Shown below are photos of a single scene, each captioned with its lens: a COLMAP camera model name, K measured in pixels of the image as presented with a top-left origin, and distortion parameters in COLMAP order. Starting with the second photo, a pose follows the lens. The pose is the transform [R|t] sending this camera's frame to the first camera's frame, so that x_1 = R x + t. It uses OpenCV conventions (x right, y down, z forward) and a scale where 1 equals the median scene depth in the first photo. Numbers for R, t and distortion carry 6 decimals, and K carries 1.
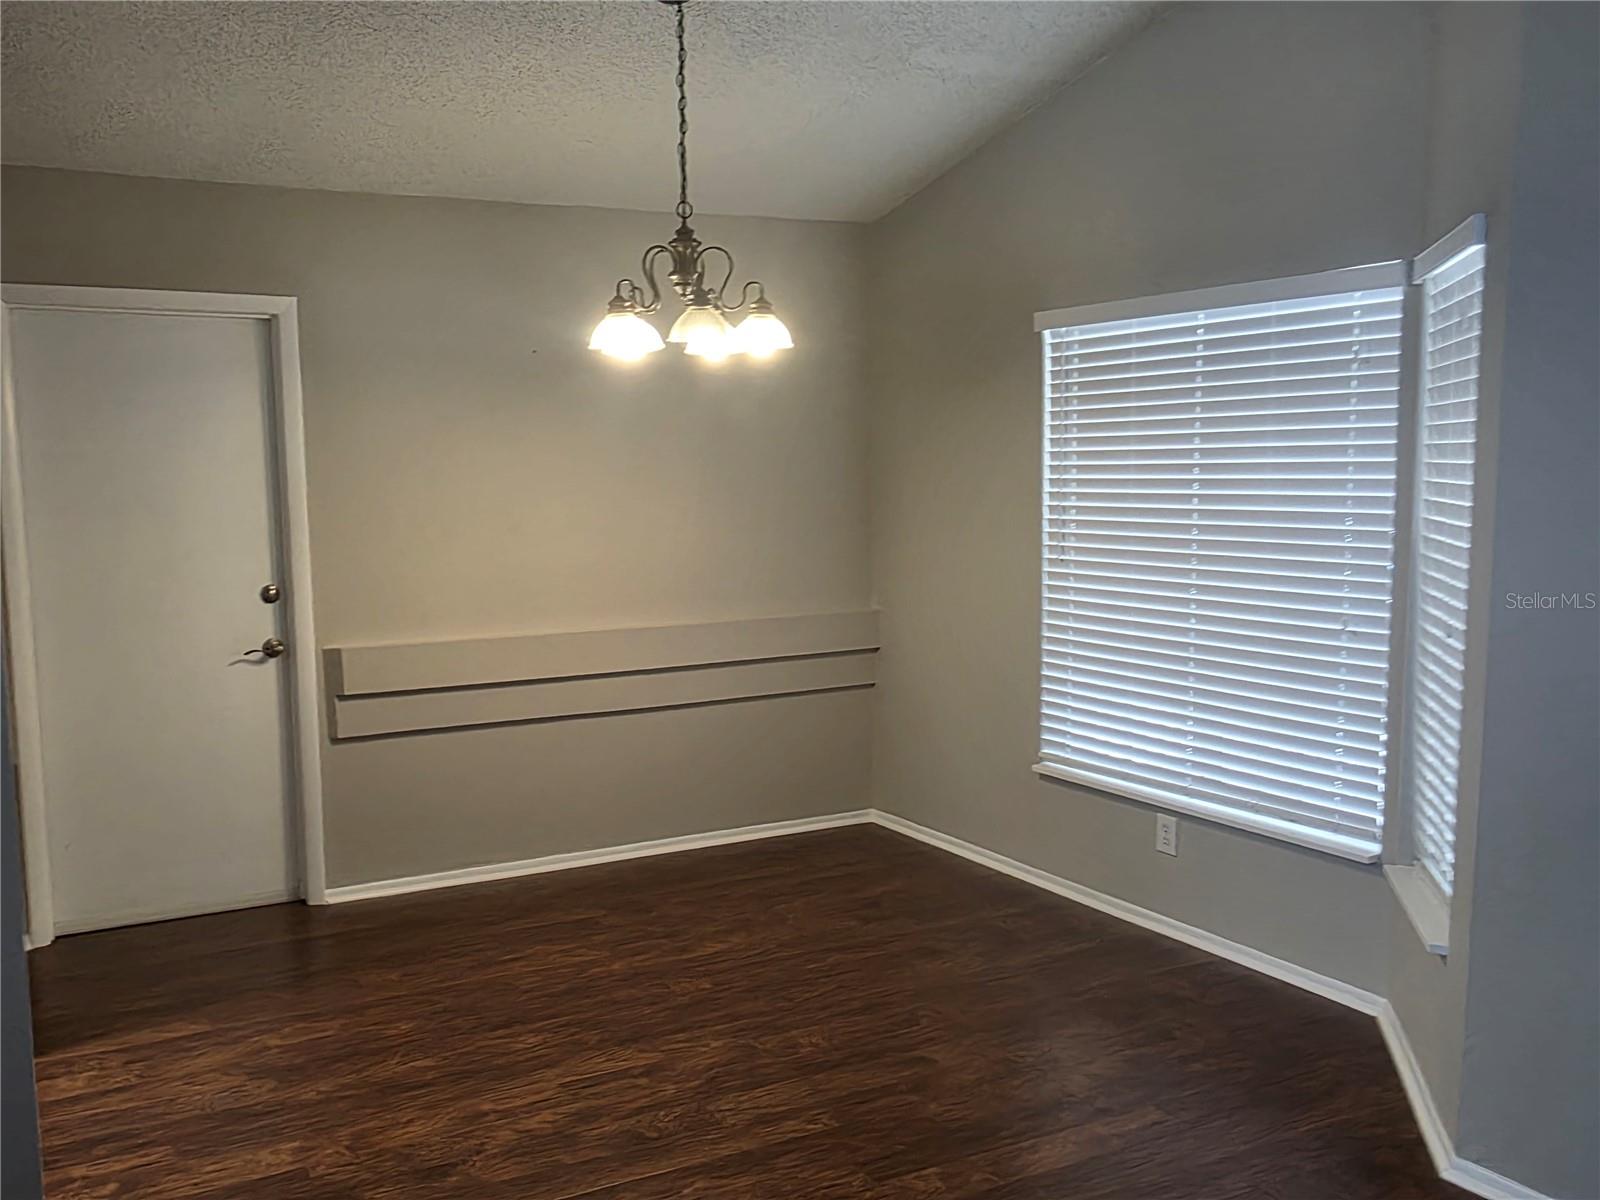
lens RADIAL K [[1372.9, 0, 636.6], [0, 1372.9, 627.9], [0, 0, 1]] dist [0.019559, -0.019665]
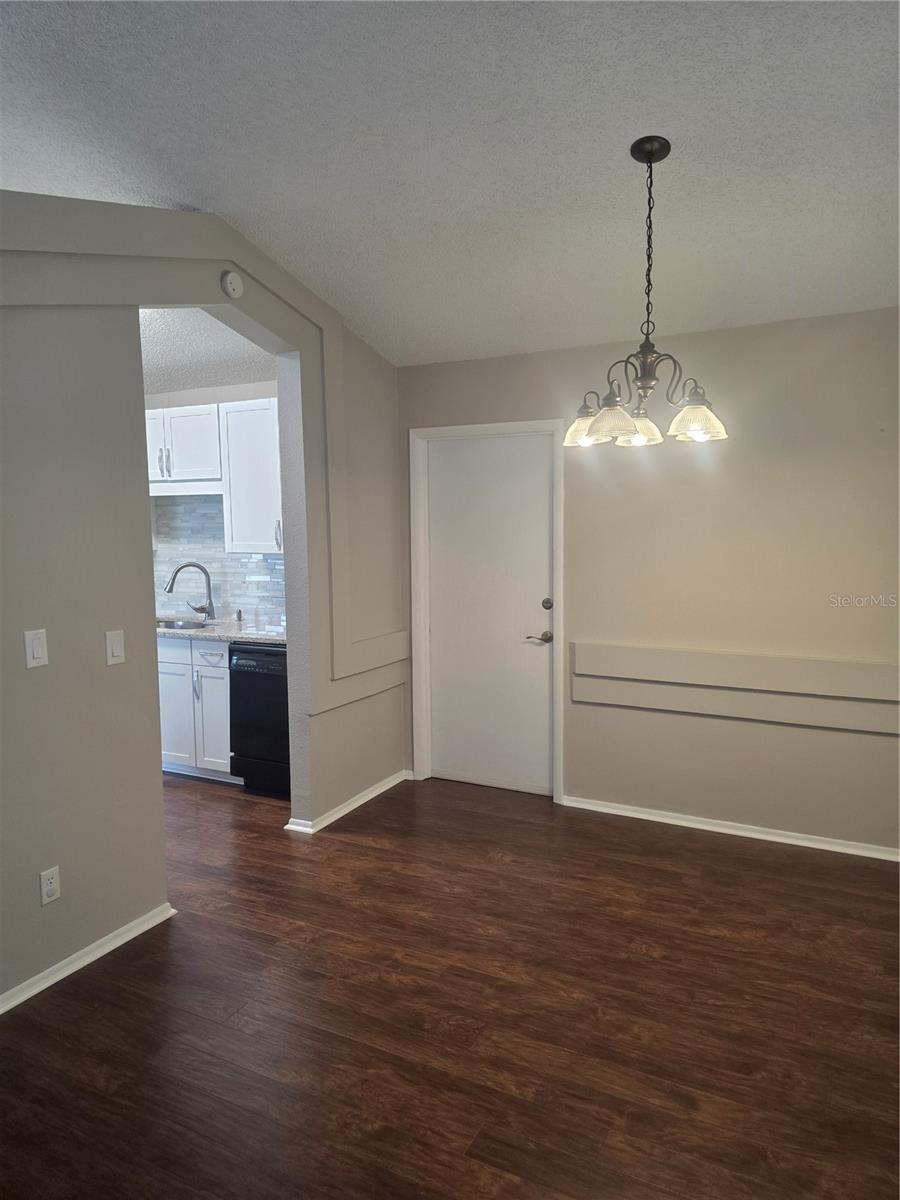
lens RADIAL K [[809.1, 0, 446.3], [0, 809.1, 595.1], [0, 0, 1]] dist [0.068839, -0.071745]
pose [[0.593687, 0.084648, -0.800231, 0.535966], [-0.091272, 0.995118, 0.037549, -0.075053], [0.799503, 0.050746, 0.598515, 0.425857]]
